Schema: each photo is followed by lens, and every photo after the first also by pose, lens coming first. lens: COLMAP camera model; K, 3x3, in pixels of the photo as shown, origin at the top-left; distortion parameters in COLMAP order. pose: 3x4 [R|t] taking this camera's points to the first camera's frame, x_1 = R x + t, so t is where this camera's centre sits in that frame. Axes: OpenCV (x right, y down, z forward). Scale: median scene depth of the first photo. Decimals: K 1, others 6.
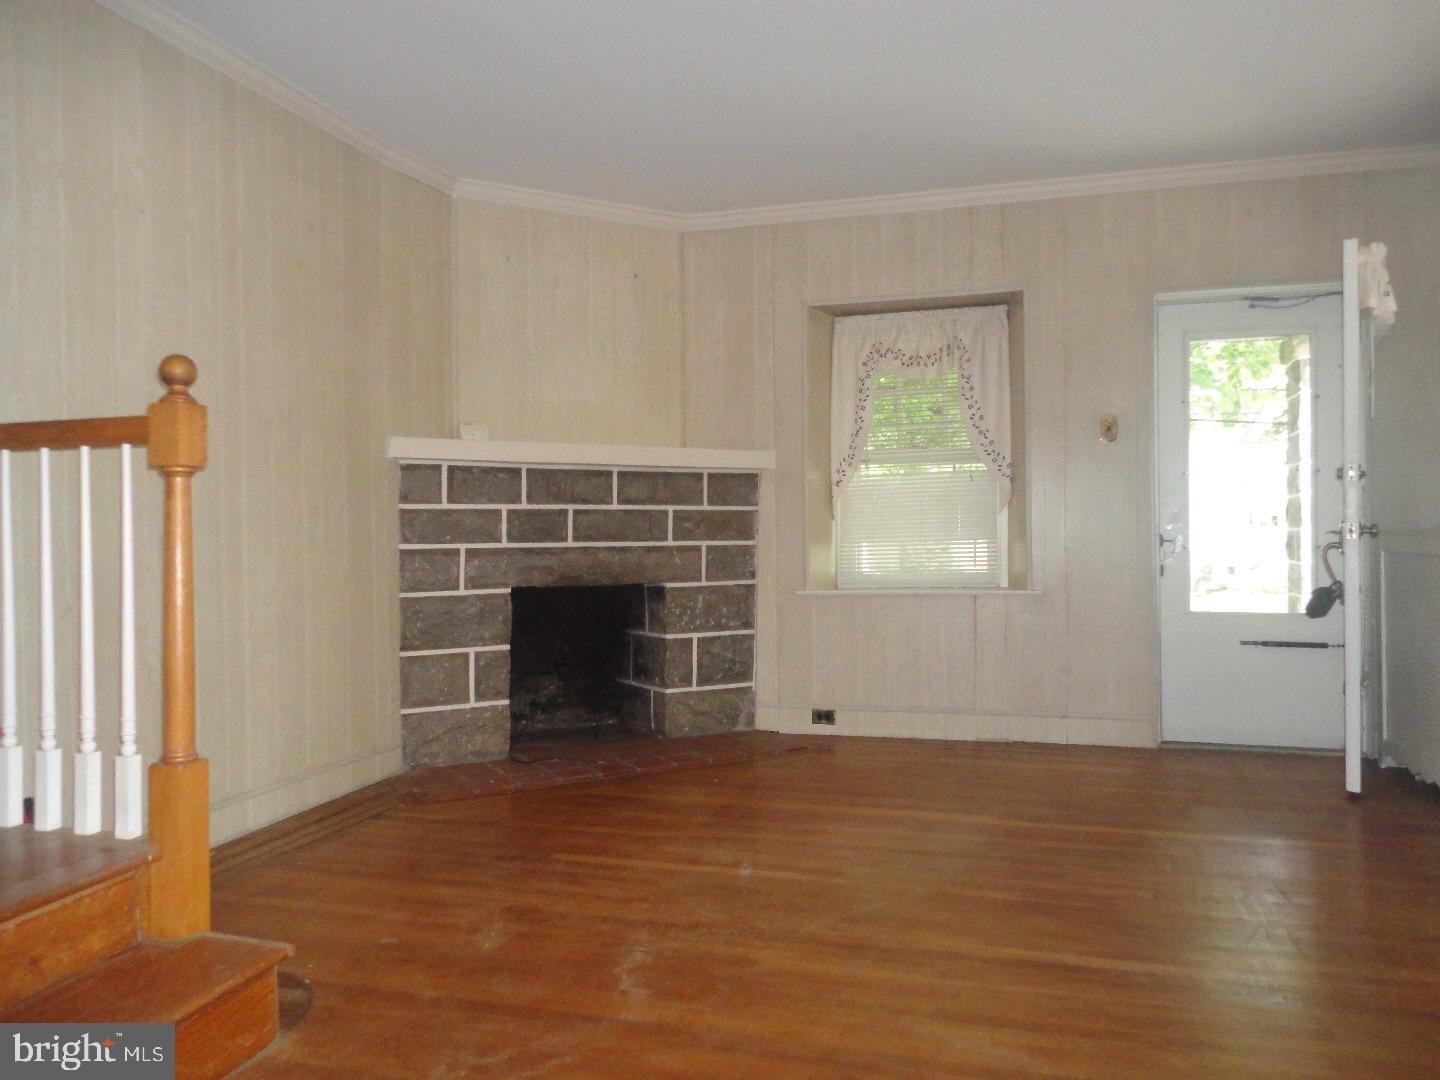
lens RADIAL K [[1065.5, 0, 720.6], [0, 1065.5, 530.5], [0, 0, 1]] dist [0.021546, 0.001640]
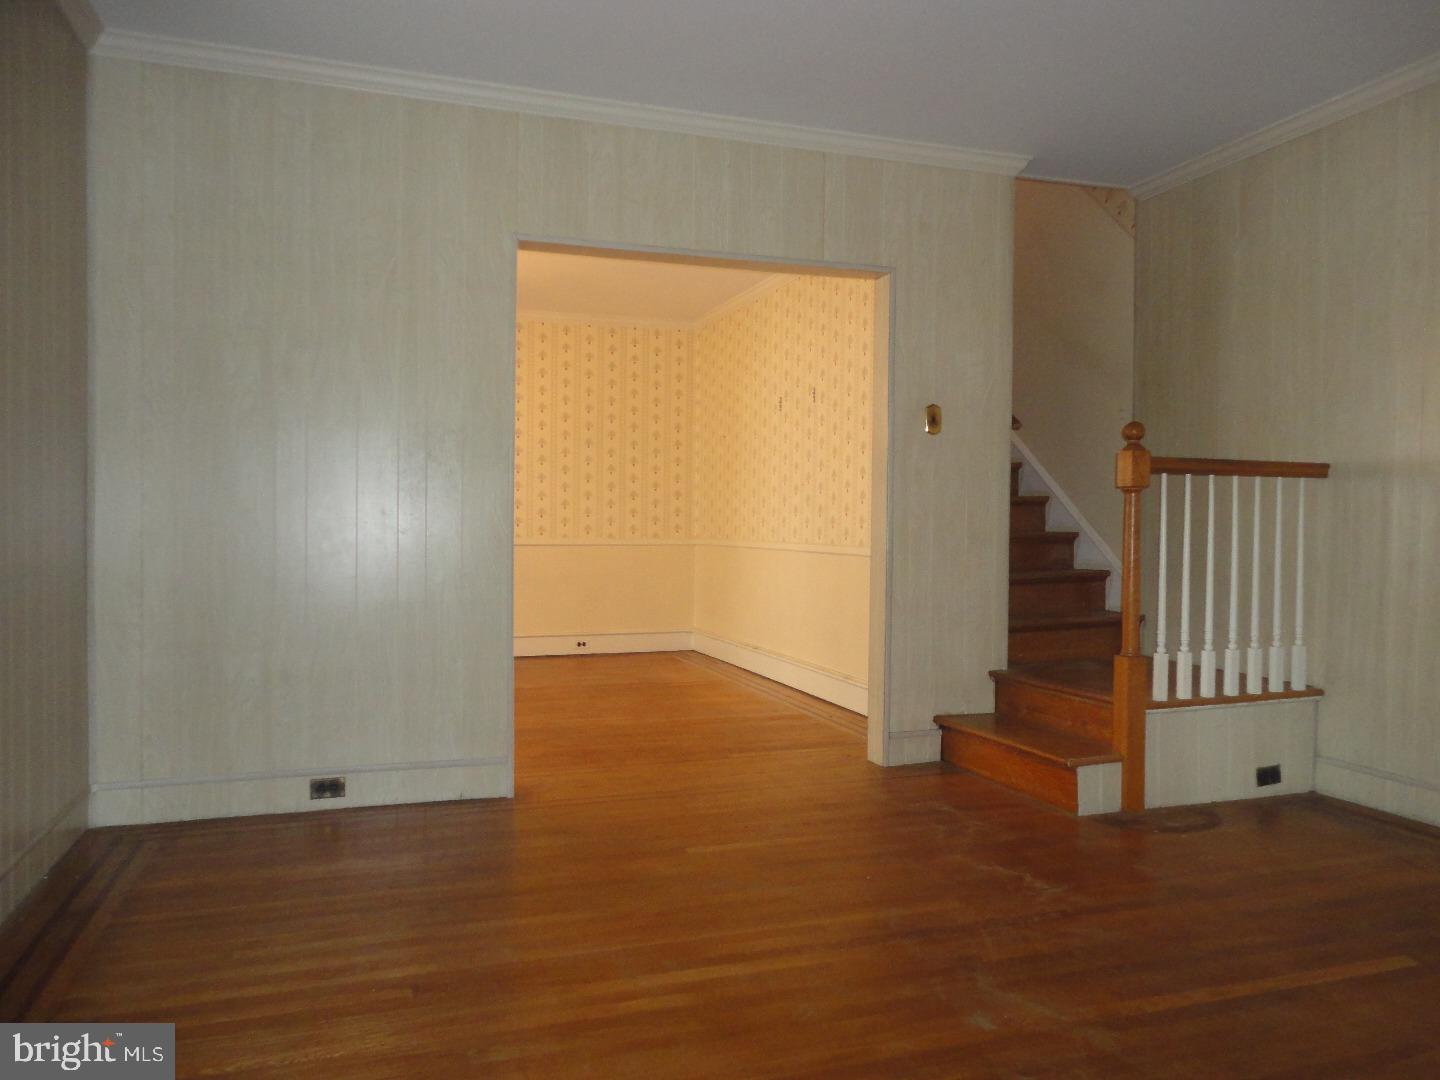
lens RADIAL K [[1065.5, 0, 719.7], [0, 1065.5, 537.1], [0, 0, 1]] dist [0.021546, 0.001640]
pose [[-0.819658, 0.023865, -0.572355, 0.971834], [0.009149, 0.999550, 0.028576, -0.032878], [0.572780, 0.018186, -0.819508, 1.920668]]
